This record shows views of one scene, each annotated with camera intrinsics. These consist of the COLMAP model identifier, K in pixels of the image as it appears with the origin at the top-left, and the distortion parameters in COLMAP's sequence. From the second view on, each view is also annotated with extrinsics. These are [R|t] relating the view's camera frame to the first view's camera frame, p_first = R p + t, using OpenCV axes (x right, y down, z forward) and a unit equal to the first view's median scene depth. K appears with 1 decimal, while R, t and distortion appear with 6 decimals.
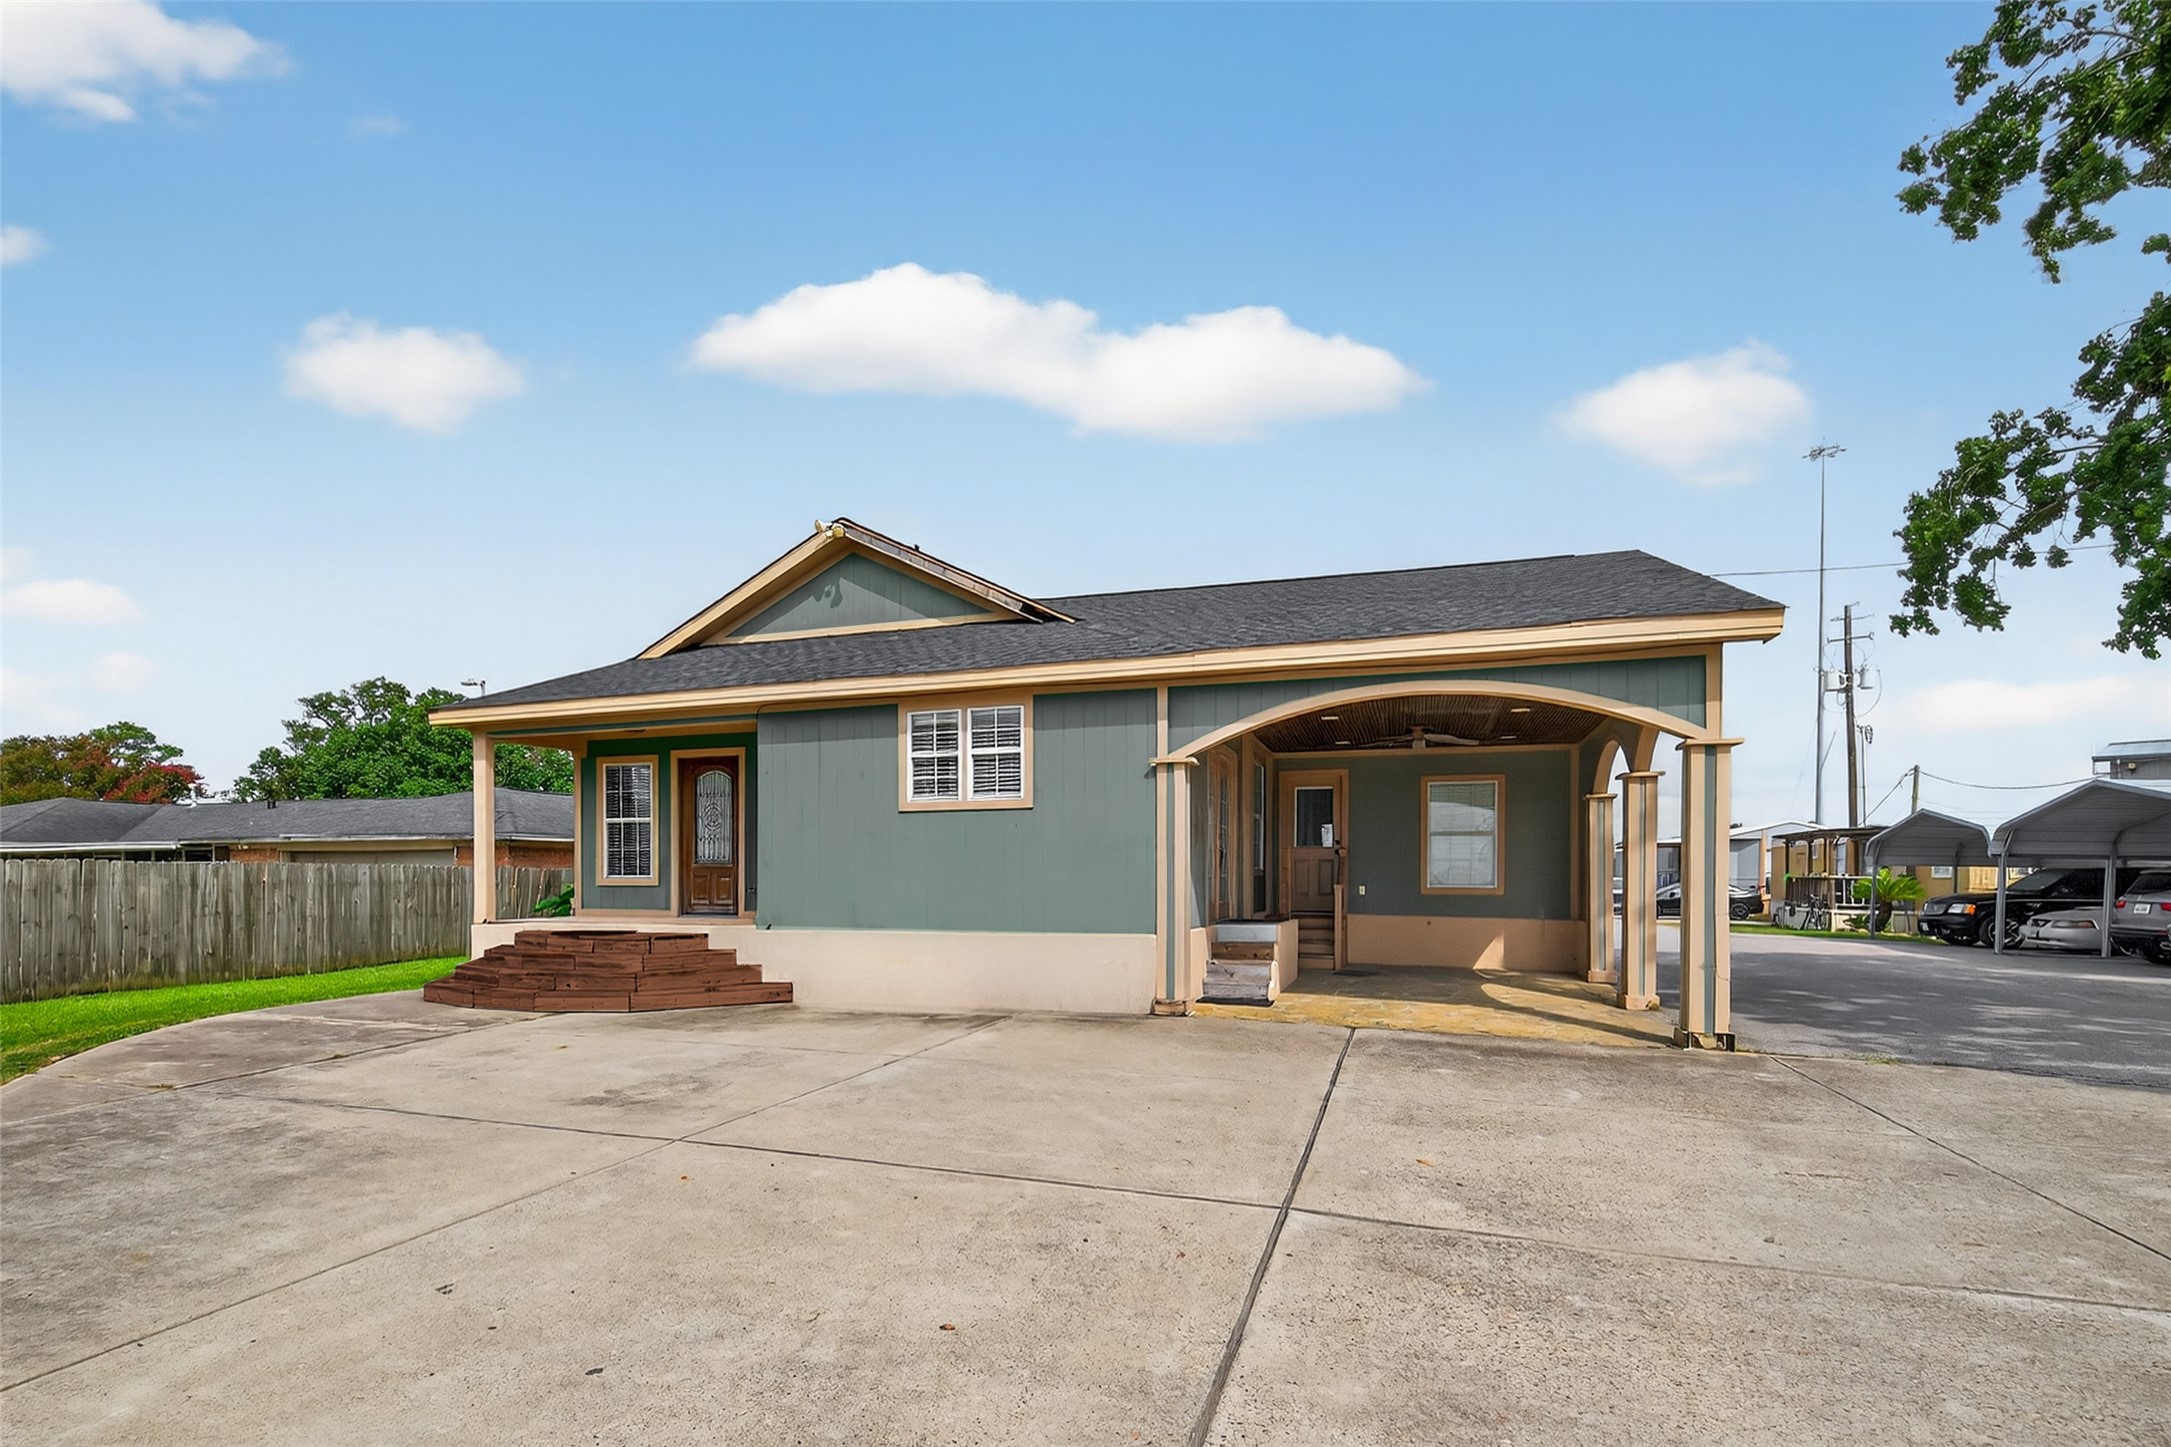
lens RADIAL K [[841.9, 0, 1096.9], [0, 841.9, 777.1], [0, 0, 1]] dist [-0.001642, -0.000172]
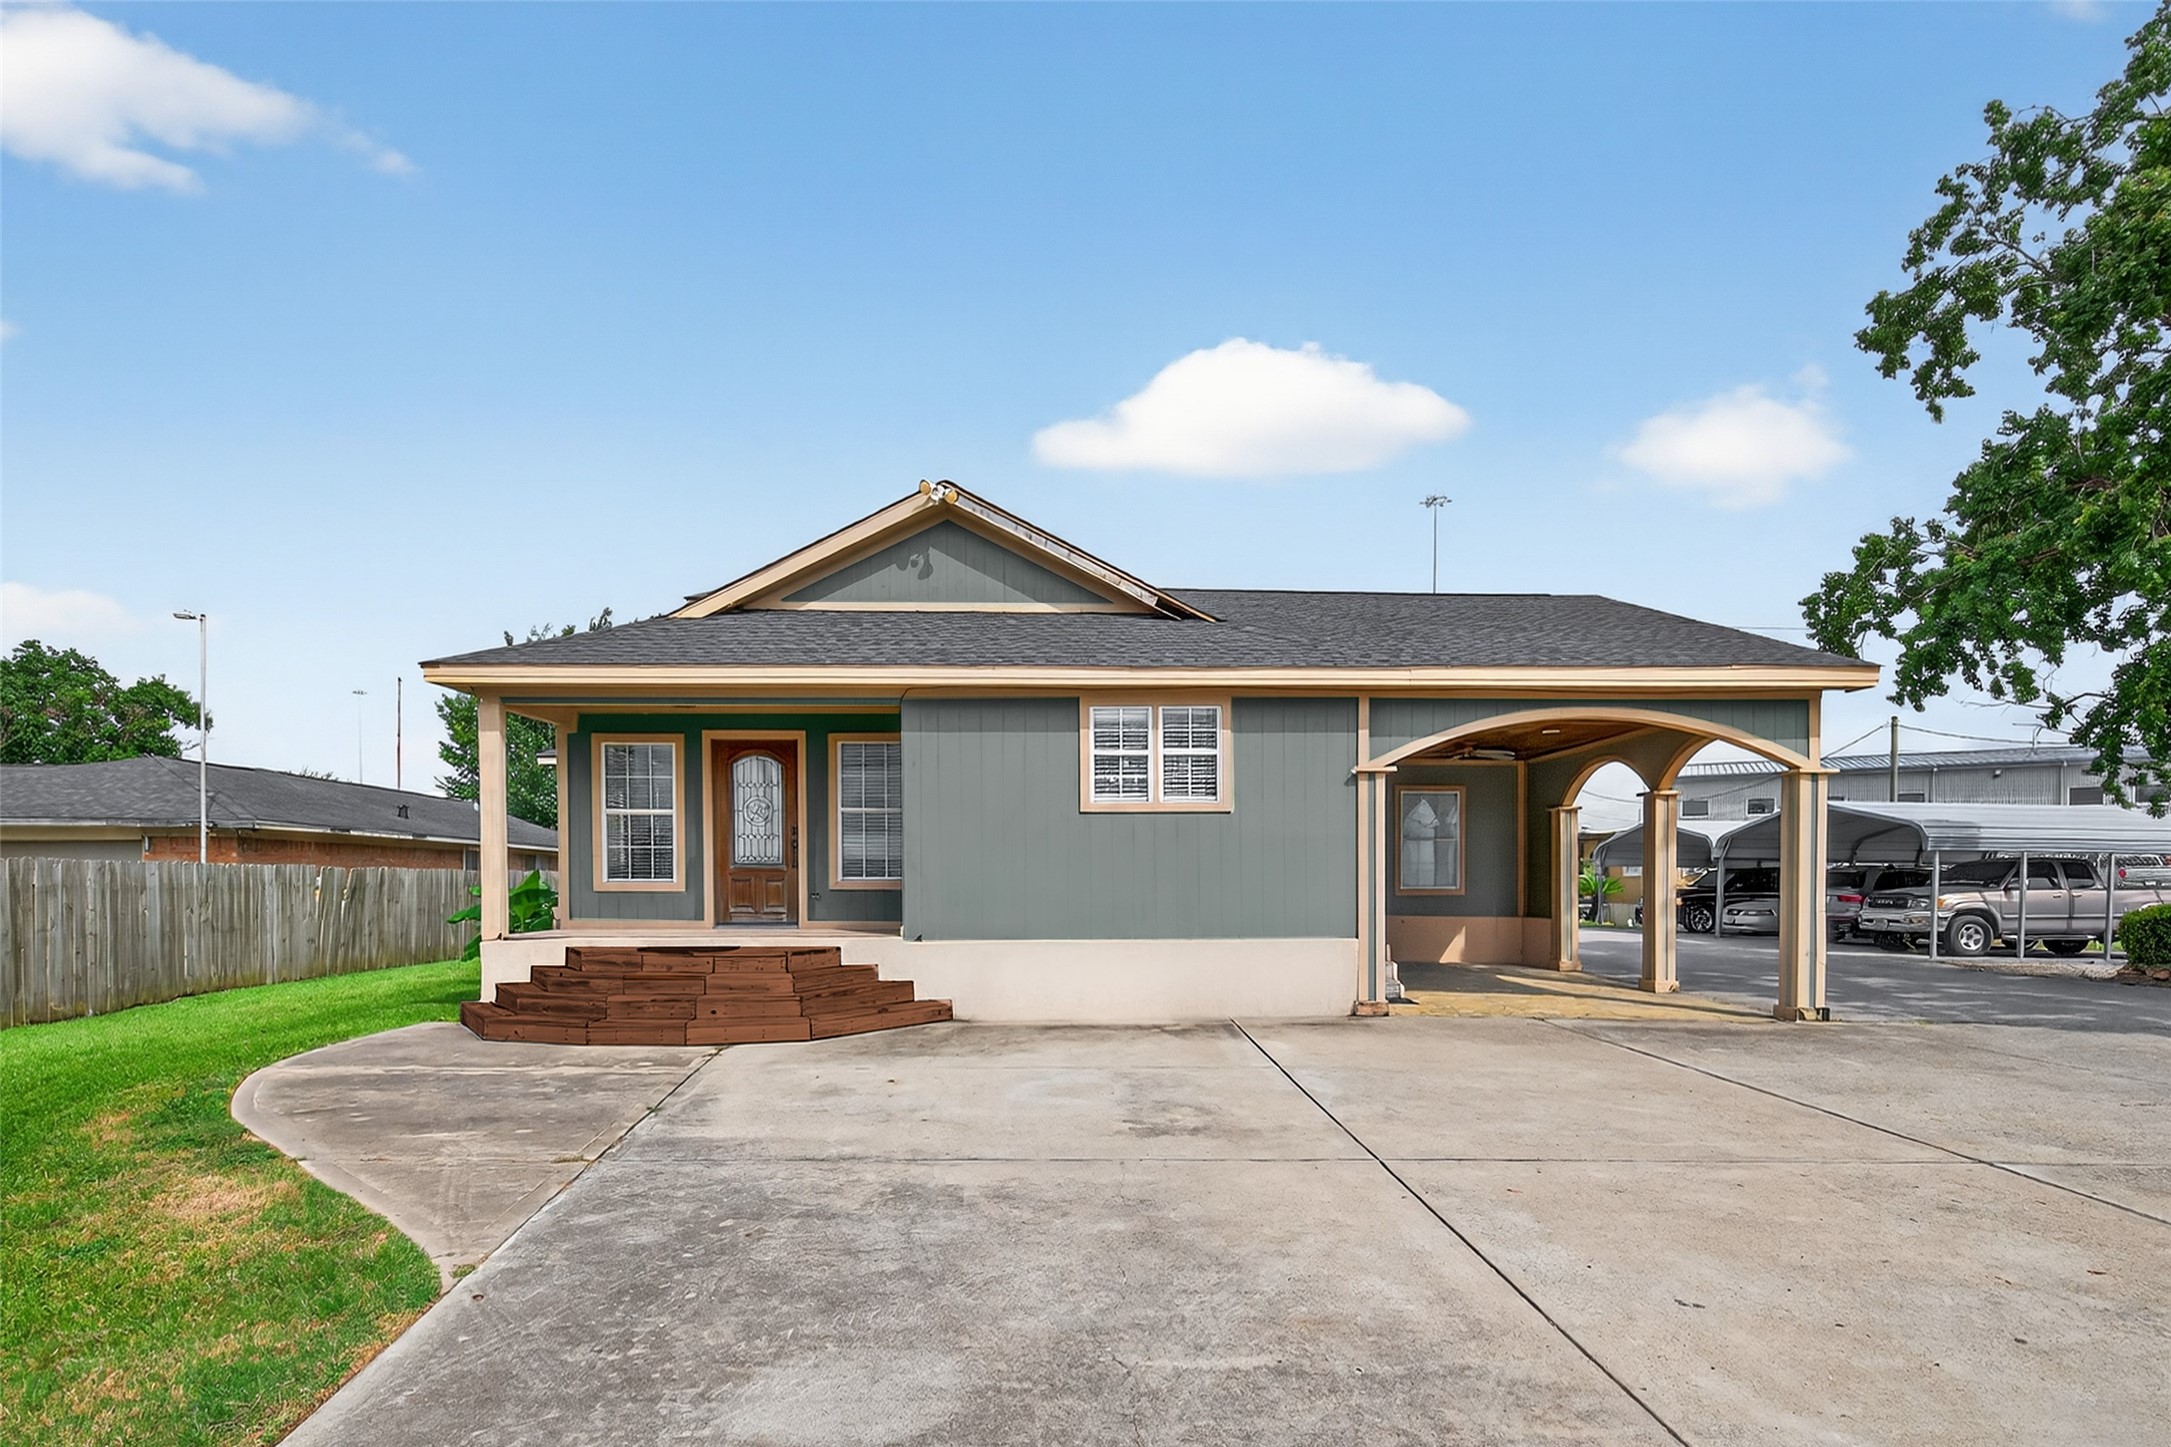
lens RADIAL K [[891.9, 0, 1085.8], [0, 891.9, 783.4], [0, 0, 1]] dist [-0.007185, -0.000317]
pose [[0.958440, 0.028675, 0.283850, -0.506864], [-0.033697, 0.999350, 0.012821, -0.004061], [-0.283297, -0.021853, 0.958783, 0.047503]]
